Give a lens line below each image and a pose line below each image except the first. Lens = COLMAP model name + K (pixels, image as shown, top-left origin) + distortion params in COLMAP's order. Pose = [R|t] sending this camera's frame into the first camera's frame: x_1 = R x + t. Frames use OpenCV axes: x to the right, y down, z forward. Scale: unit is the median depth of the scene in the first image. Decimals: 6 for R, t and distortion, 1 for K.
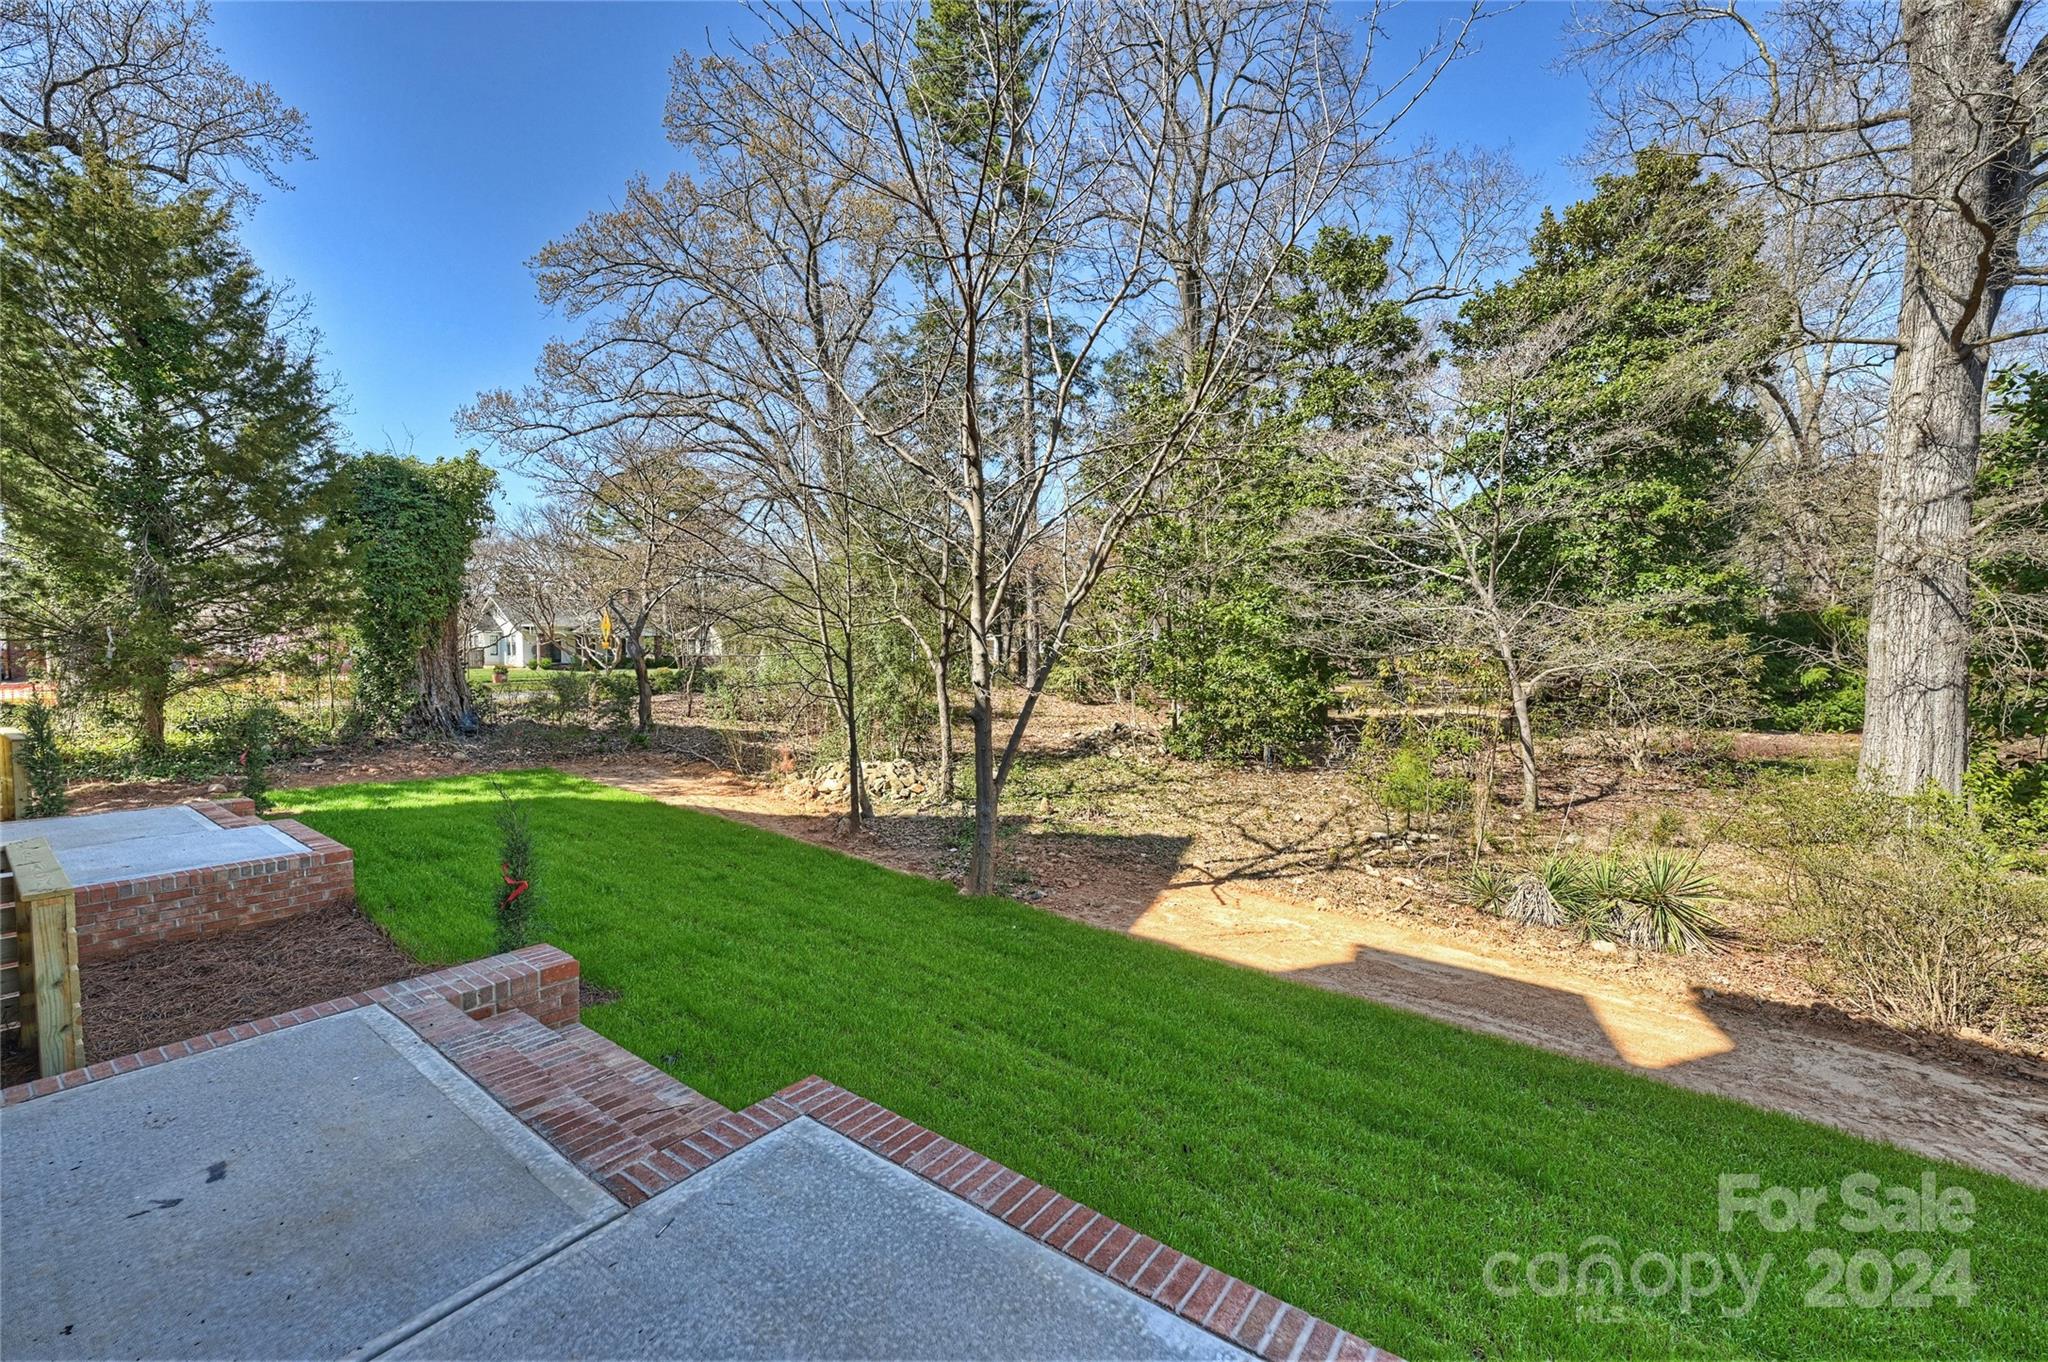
lens RADIAL K [[808.6, 0, 1023.1], [0, 808.6, 683.6], [0, 0, 1]] dist [0.001103, 0.000338]
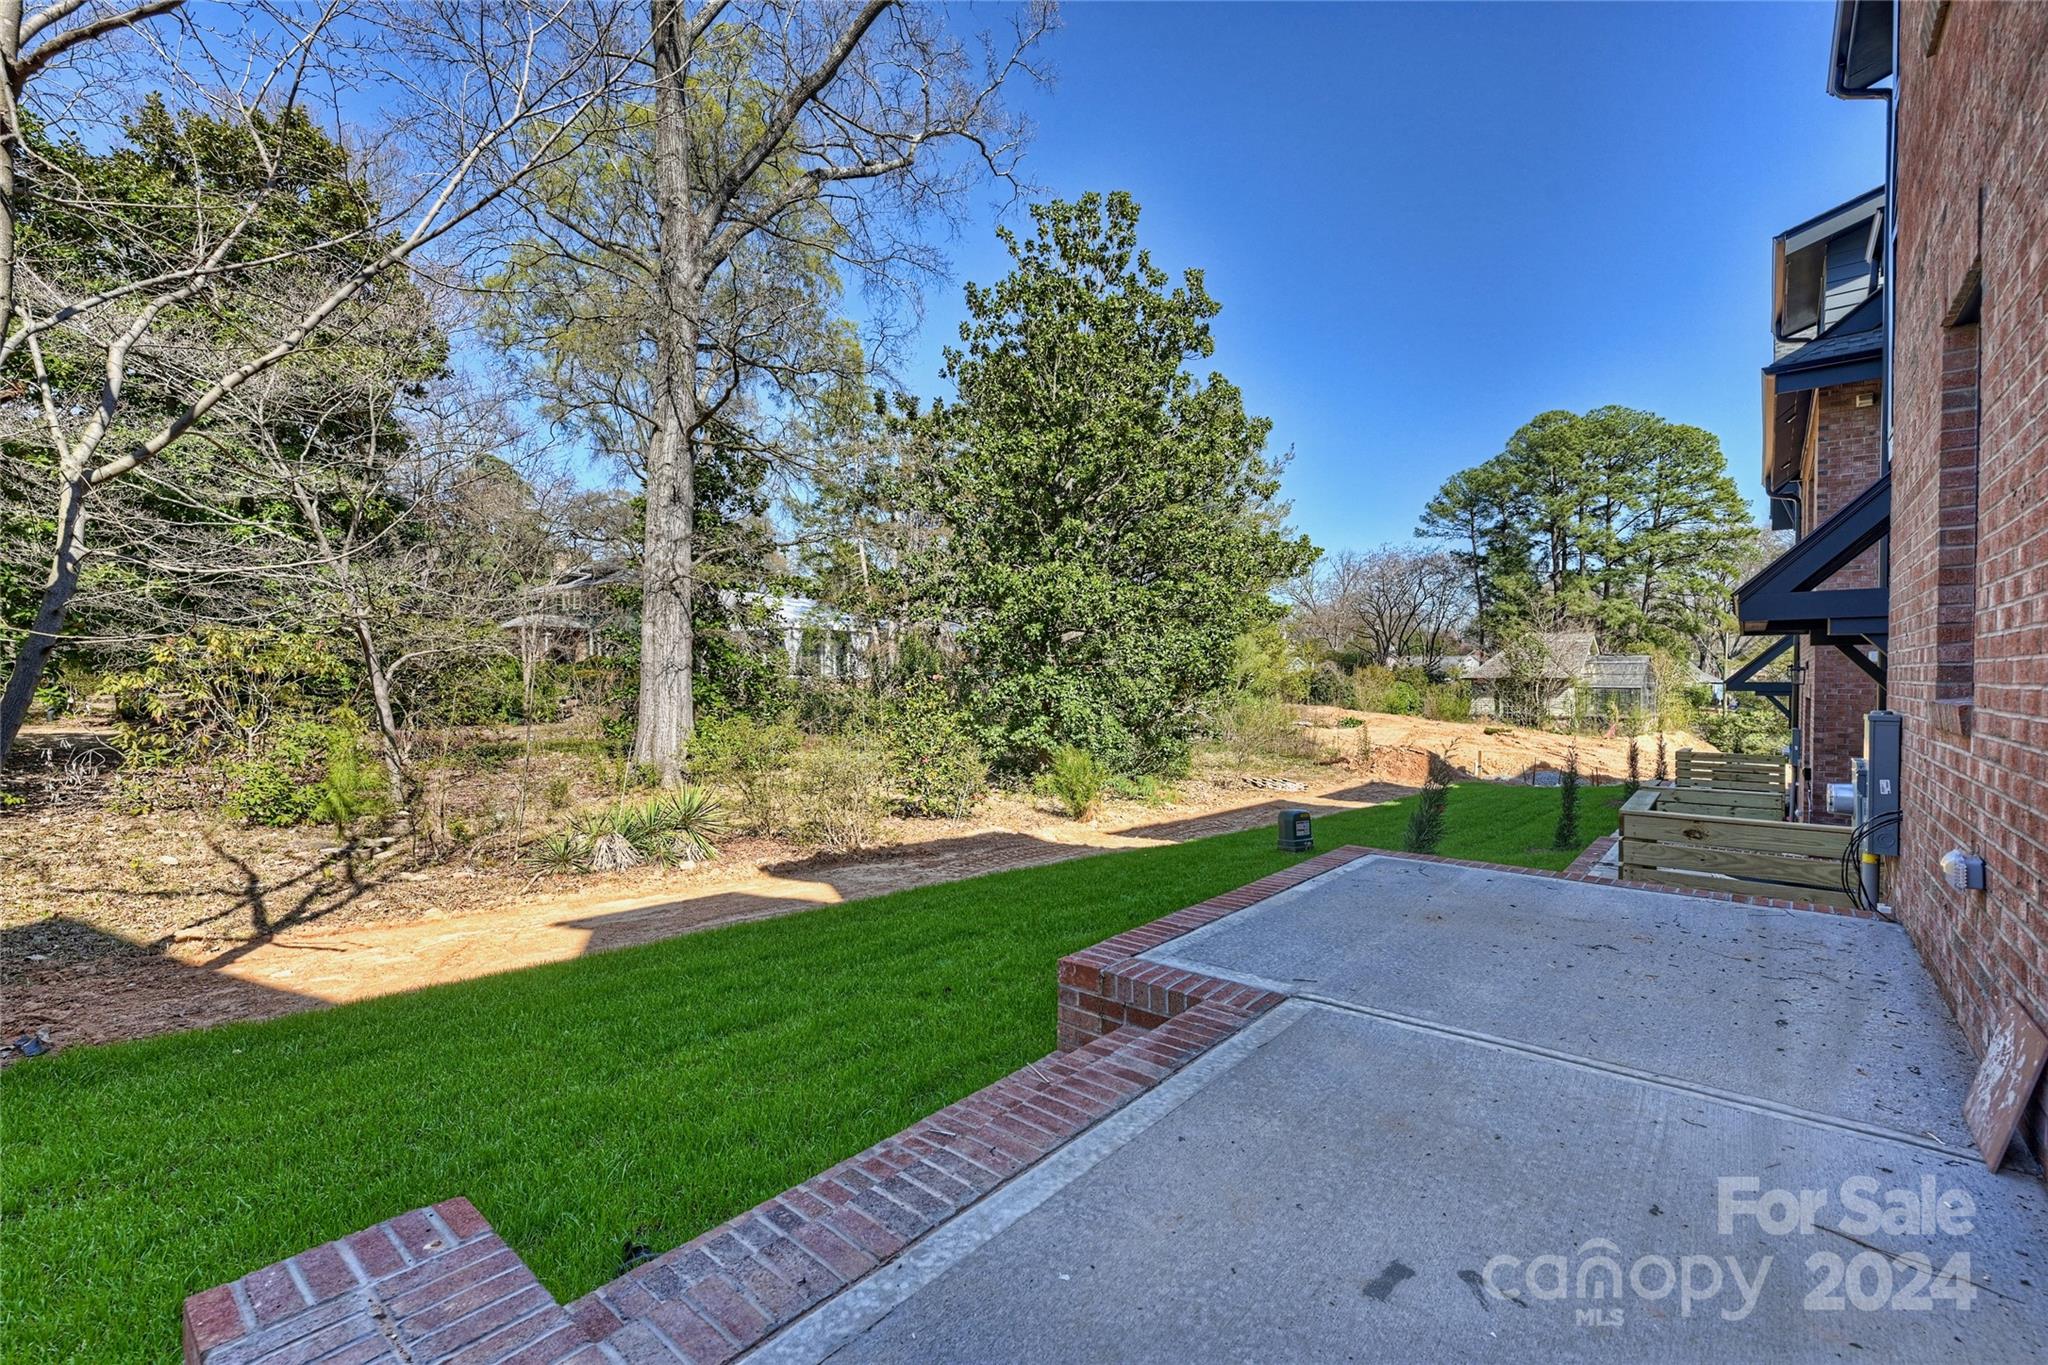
lens RADIAL K [[858.2, 0, 1022.7], [0, 858.2, 681.5], [0, 0, 1]] dist [0.002150, -0.000032]
pose [[0.068889, -0.005388, 0.997610, -0.576760], [0.031275, 0.999506, 0.003238, 0.066052], [-0.997134, 0.030977, 0.069024, 0.431978]]
